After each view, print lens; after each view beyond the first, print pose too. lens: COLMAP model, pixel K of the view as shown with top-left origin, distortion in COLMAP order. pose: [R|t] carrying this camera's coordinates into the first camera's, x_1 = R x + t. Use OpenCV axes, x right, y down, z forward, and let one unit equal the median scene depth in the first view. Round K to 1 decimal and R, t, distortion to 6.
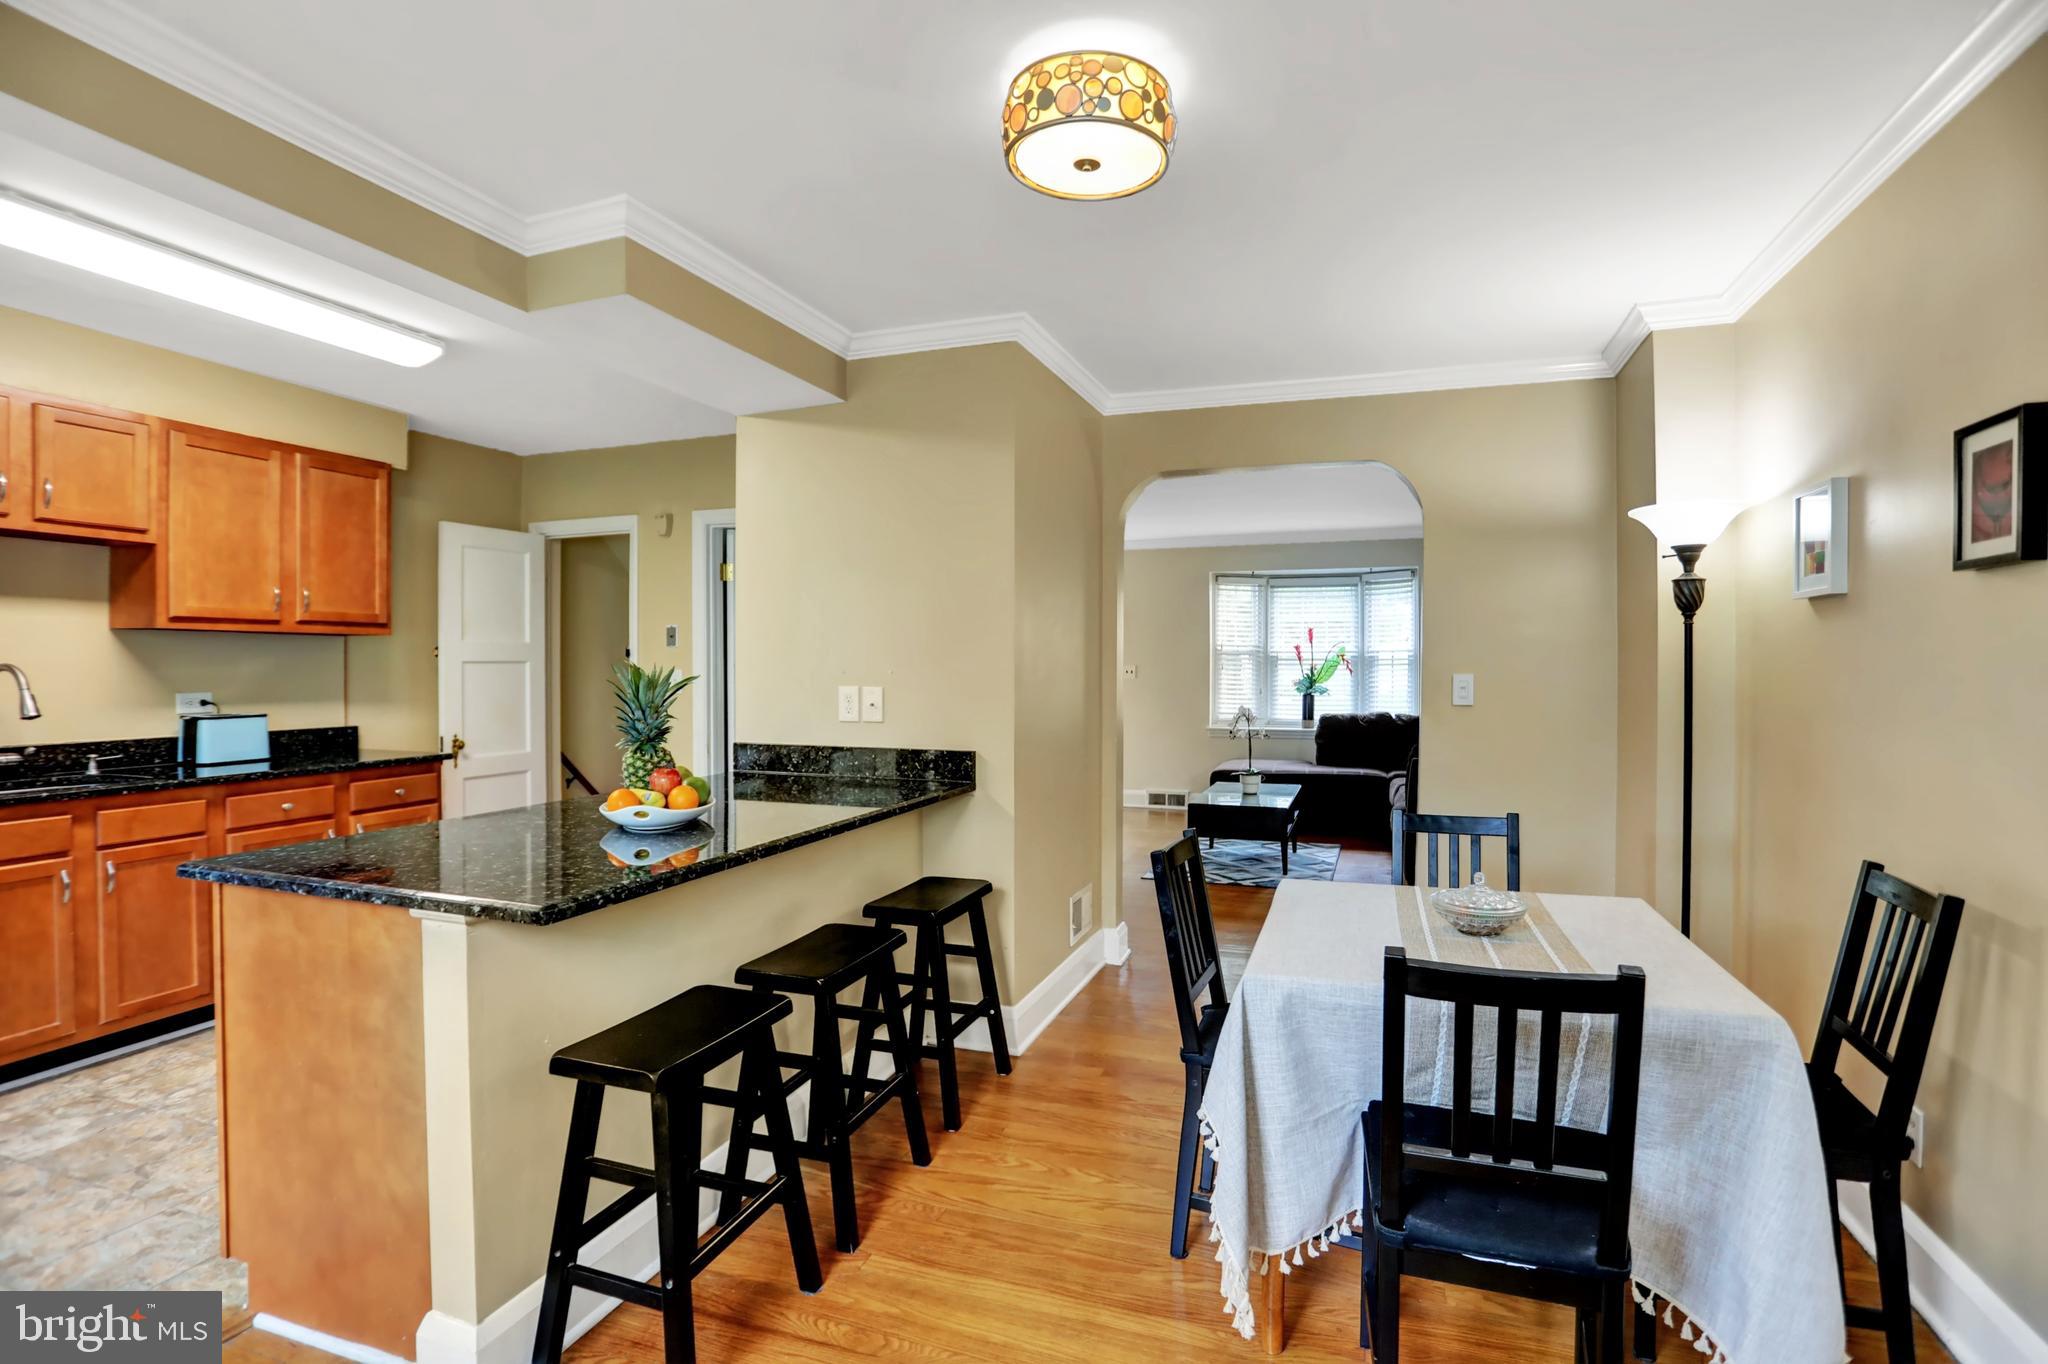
lens RADIAL K [[998.3, 0, 1023.9], [0, 998.3, 679.1], [0, 0, 1]] dist [-0.065196, 0.027523]
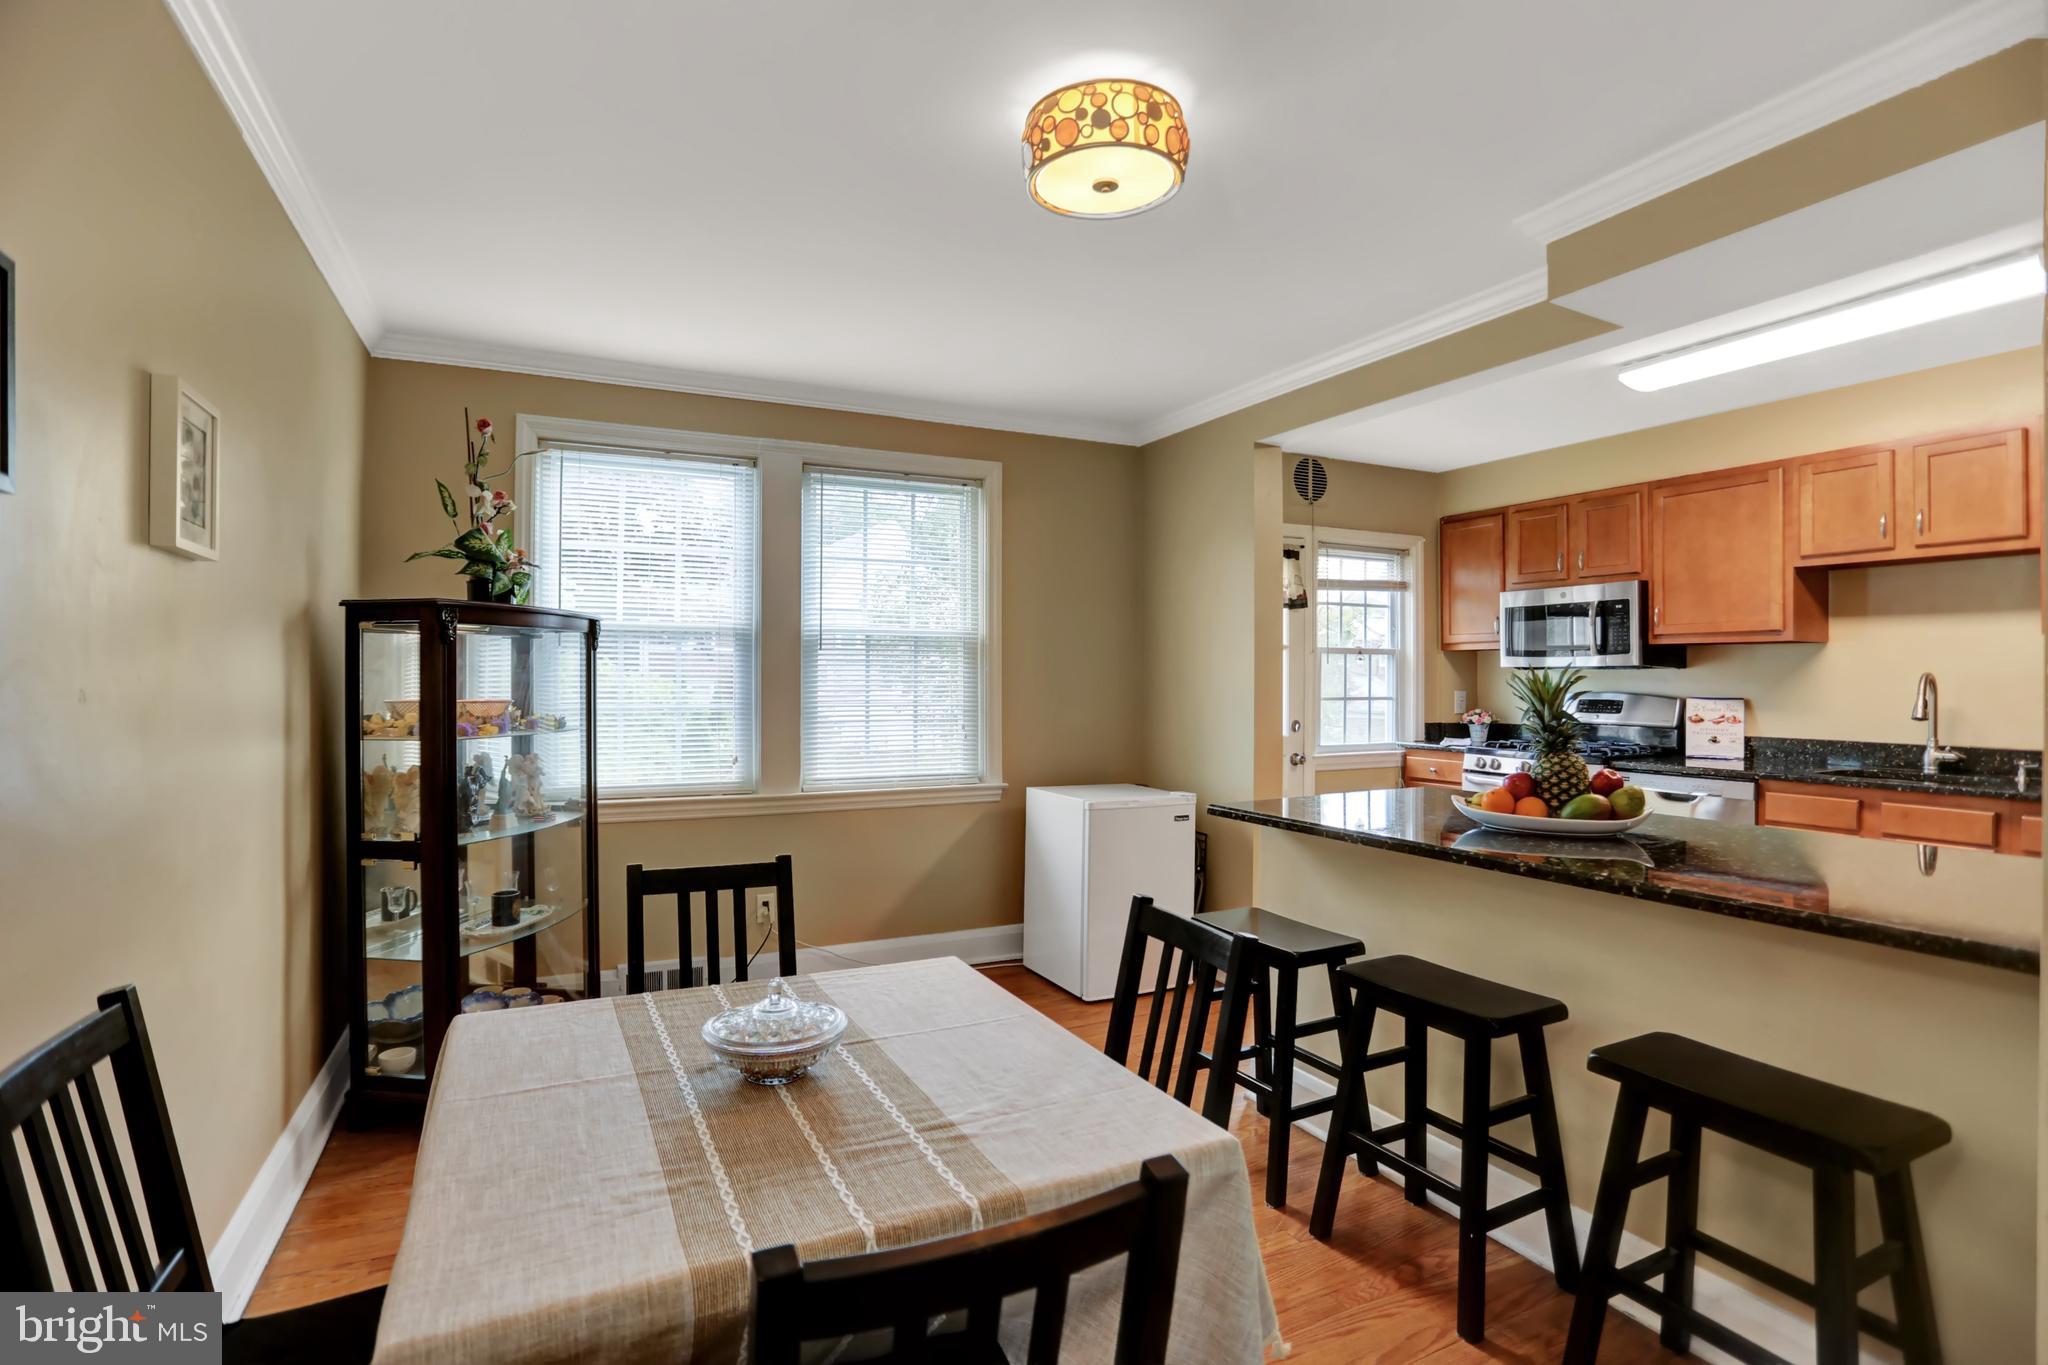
lens RADIAL K [[998.3, 0, 1023.9], [0, 998.3, 679.6], [0, 0, 1]] dist [-0.065196, 0.027523]
pose [[-0.700463, -0.000138, -0.713689, 0.460293], [-0.009922, 0.999905, 0.009545, -0.006401], [0.713620, 0.013767, -0.700398, 0.891055]]
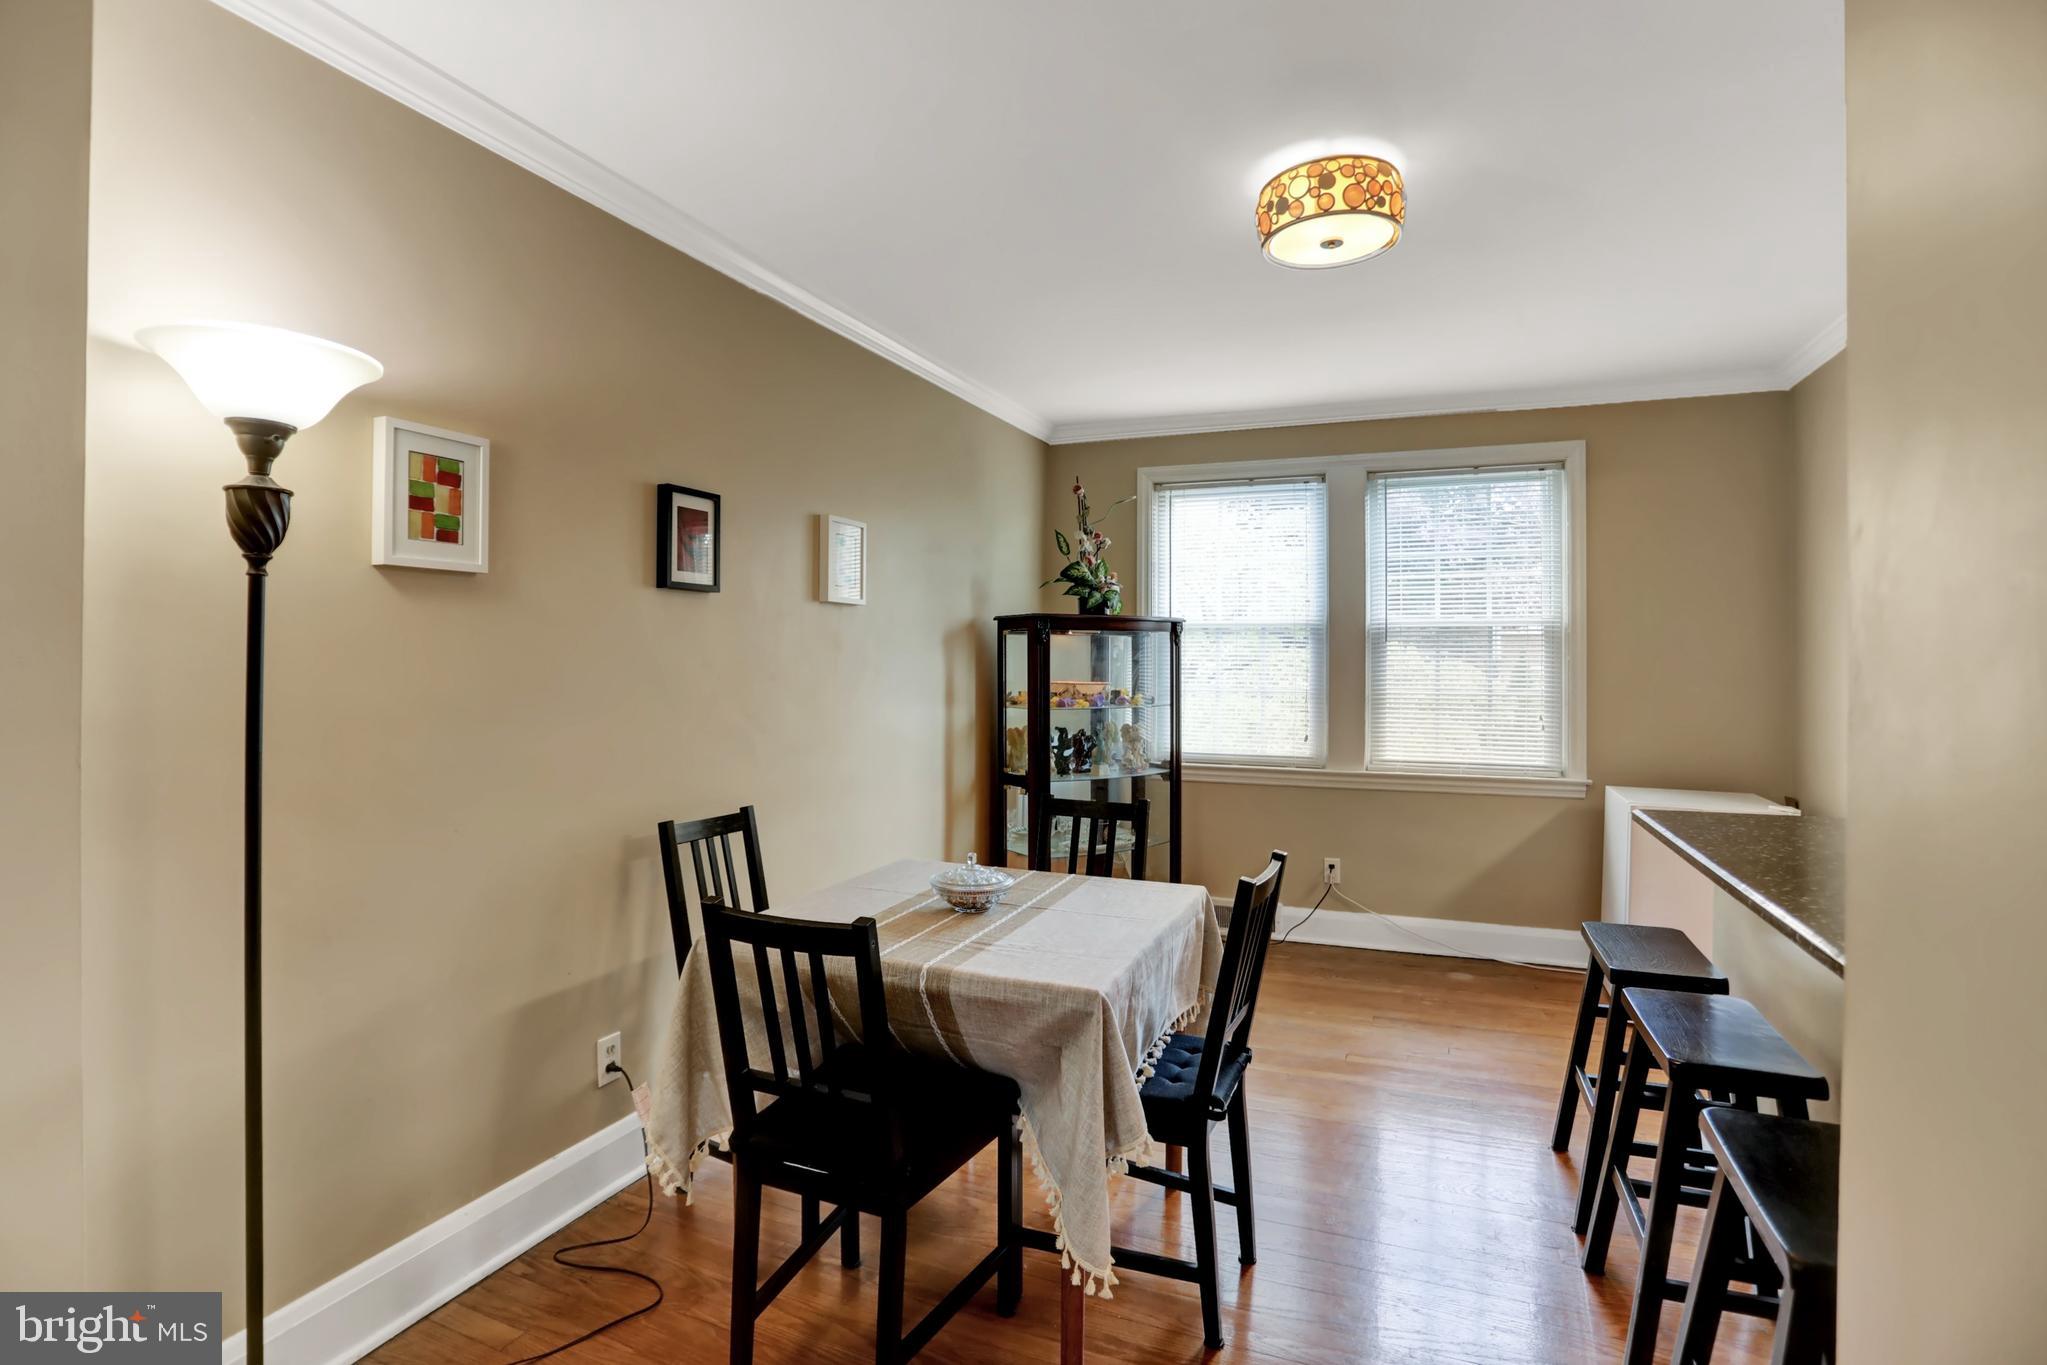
lens RADIAL K [[1016.2, 0, 1031.0], [0, 1016.2, 677.7], [0, 0, 1]] dist [-0.070255, 0.029830]
pose [[-0.998638, -0.003849, 0.052024, 0.194242], [-0.002356, 0.999584, 0.028739, -0.017174], [-0.052113, 0.028577, -0.998232, 1.192144]]
